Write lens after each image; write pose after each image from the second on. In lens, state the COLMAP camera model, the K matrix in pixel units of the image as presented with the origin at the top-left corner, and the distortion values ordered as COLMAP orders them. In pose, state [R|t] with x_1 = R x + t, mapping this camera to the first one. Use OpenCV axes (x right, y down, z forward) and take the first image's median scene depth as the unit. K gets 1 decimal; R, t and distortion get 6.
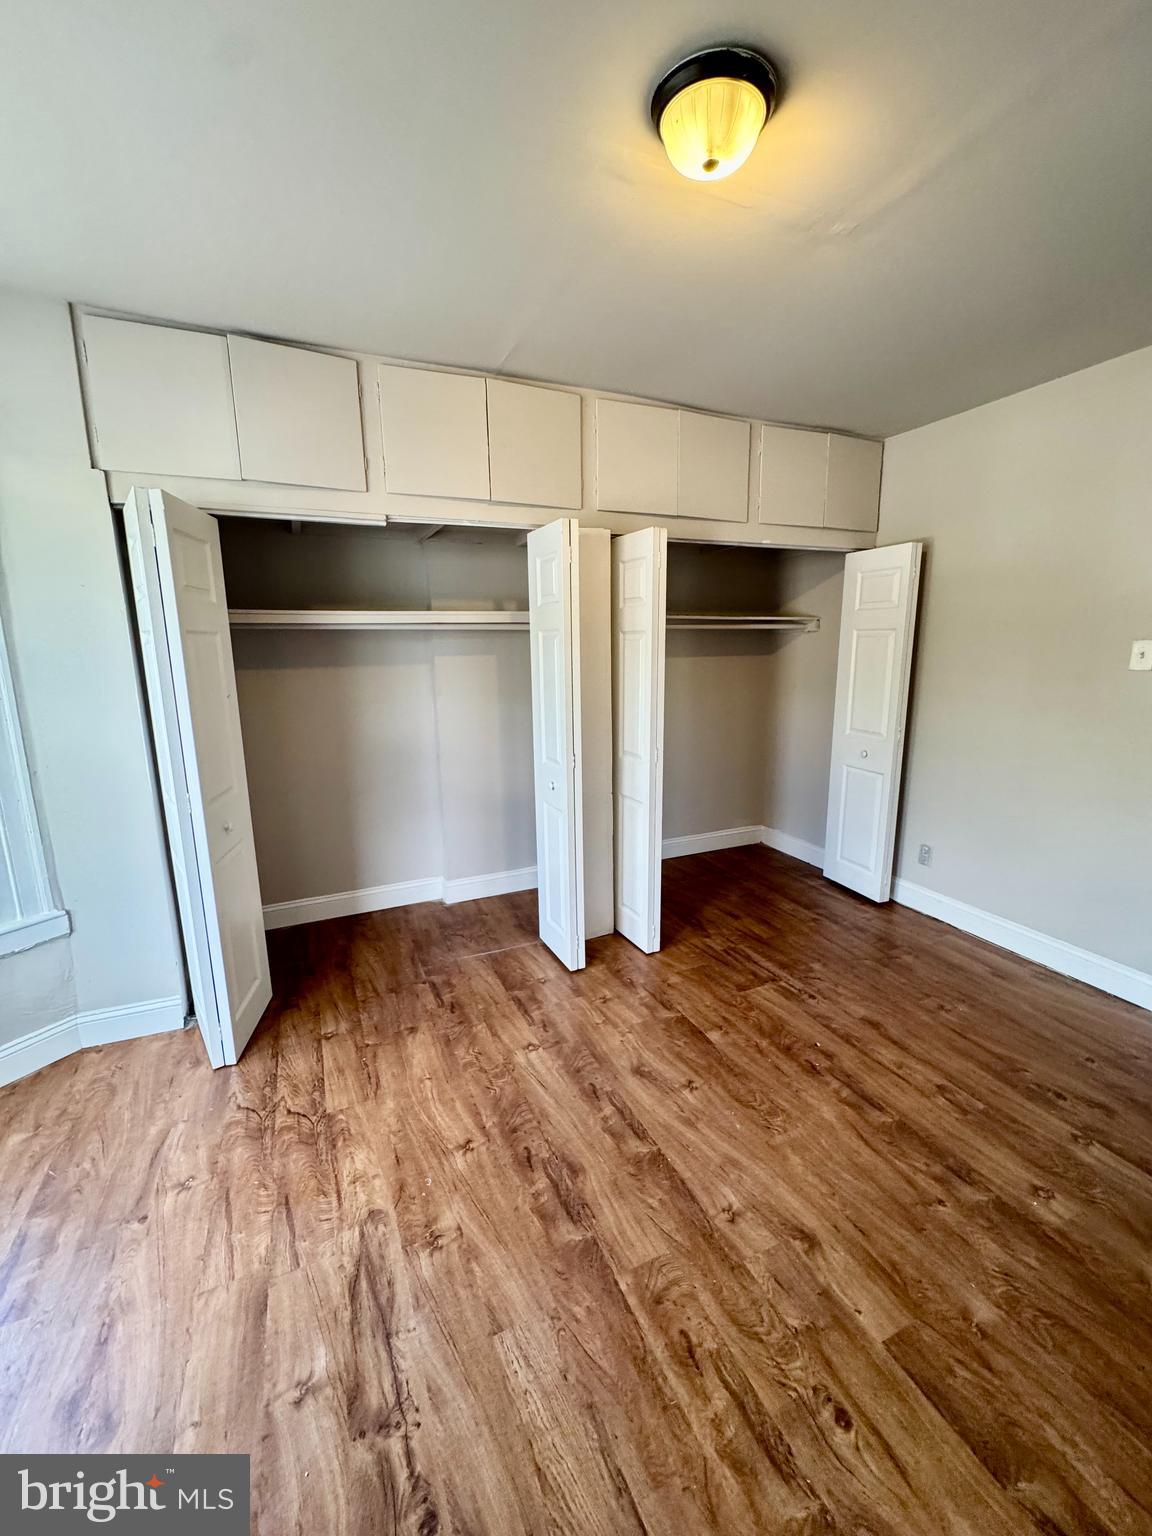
lens RADIAL K [[615.0, 0, 578.6], [0, 615.0, 764.2], [0, 0, 1]] dist [-0.004059, 0.000704]
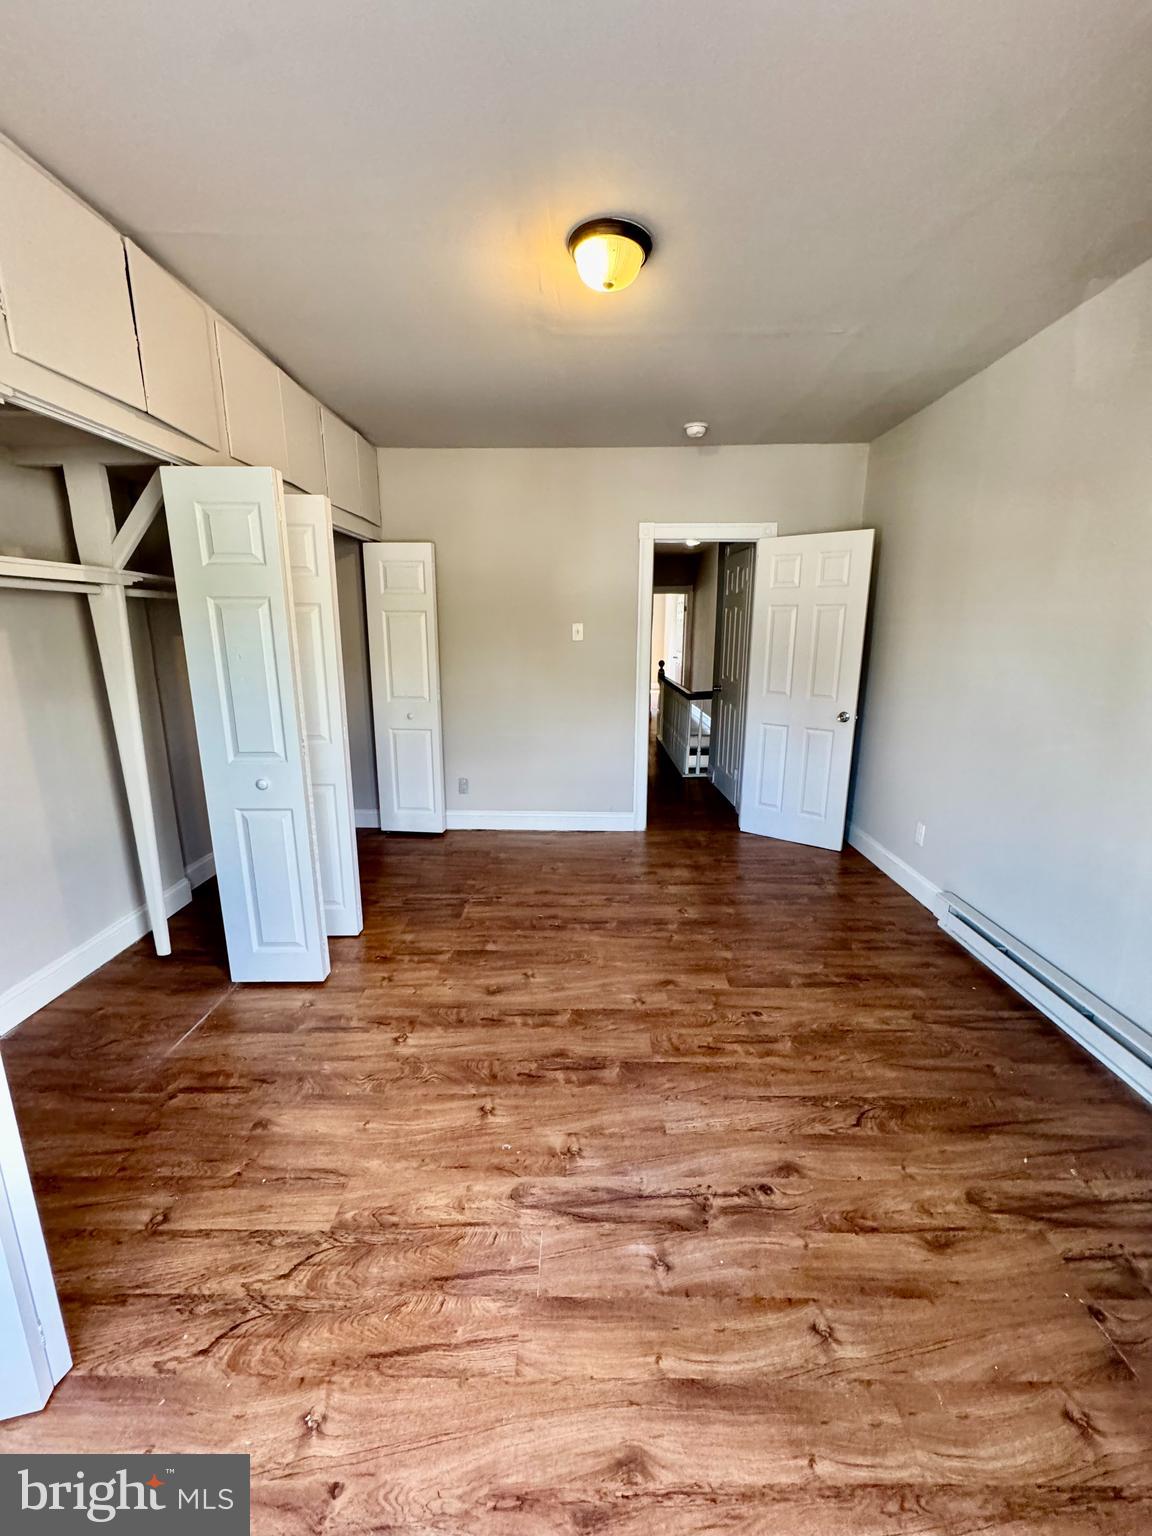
lens RADIAL K [[615.0, 0, 580.6], [0, 615.0, 763.9], [0, 0, 1]] dist [-0.004059, 0.000704]
pose [[0.415585, -0.182968, 0.890961, -0.904558], [0.164886, 0.978483, 0.124031, -0.036484], [-0.894484, 0.095362, 0.436812, 0.361895]]
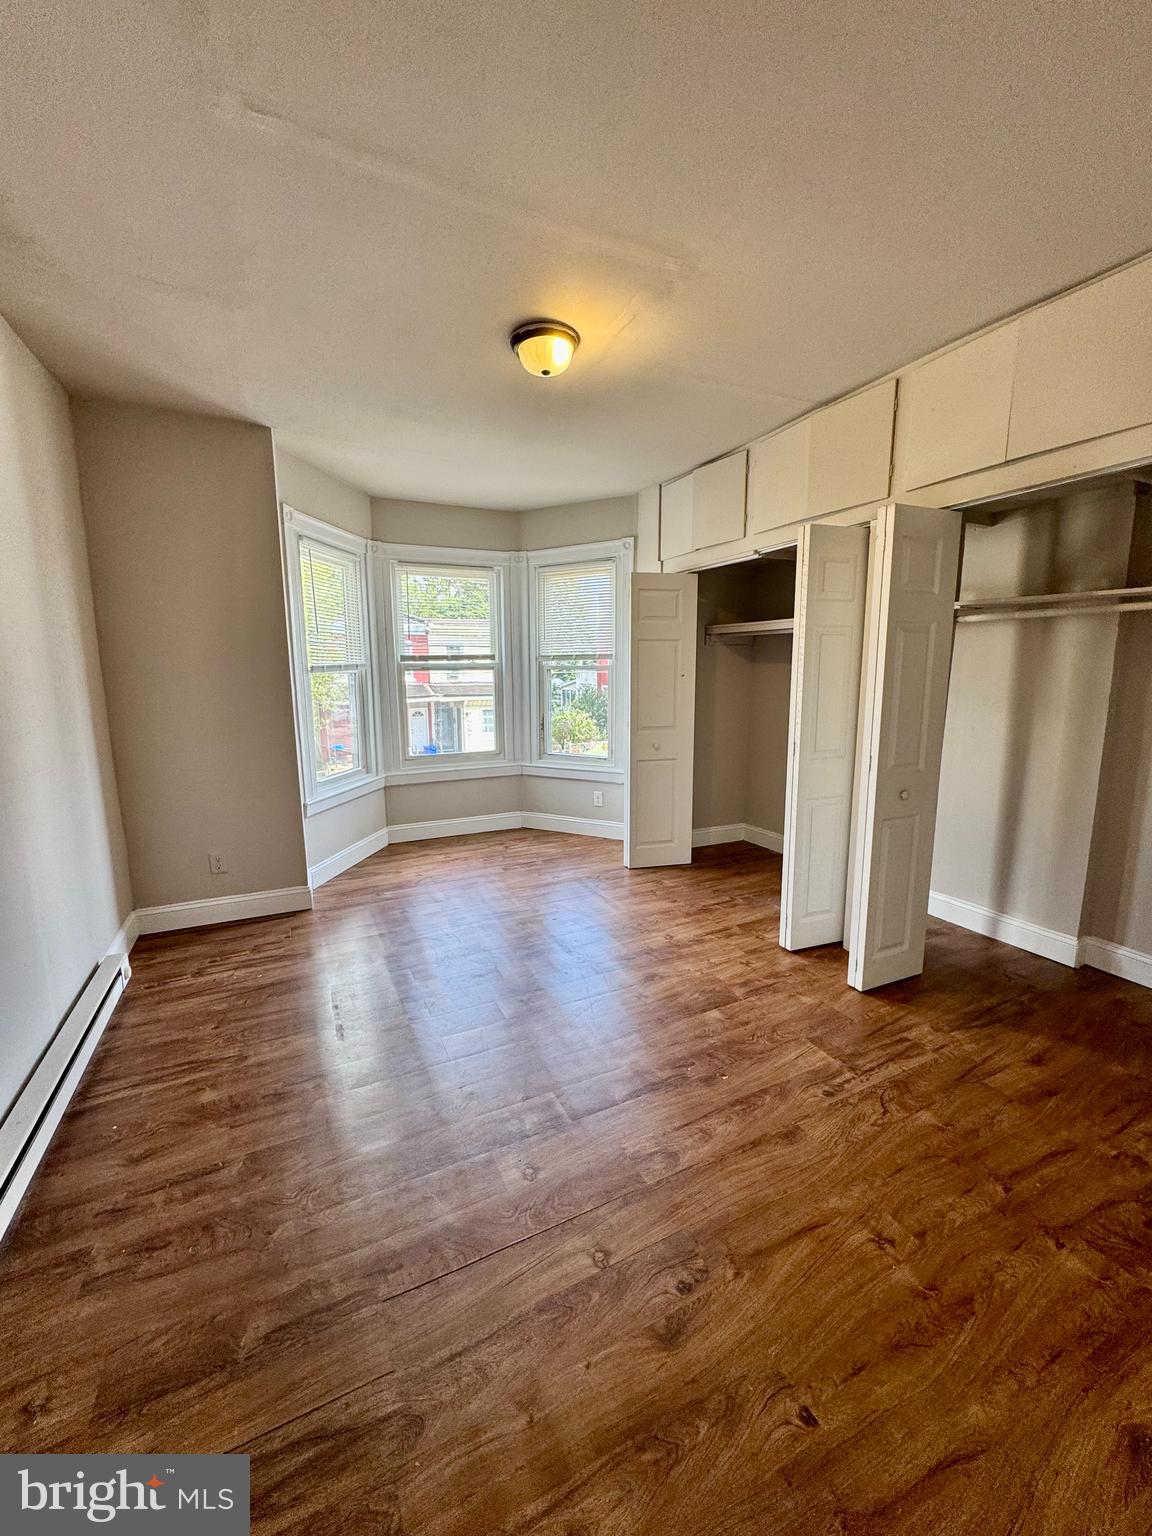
lens RADIAL K [[615.0, 0, 576.8], [0, 615.0, 764.6], [0, 0, 1]] dist [-0.004059, 0.000704]
pose [[0.023489, 0.171687, -0.984872, 1.483124], [-0.180910, 0.969609, 0.164711, -0.123105], [0.983219, 0.174305, 0.053835, 0.813695]]
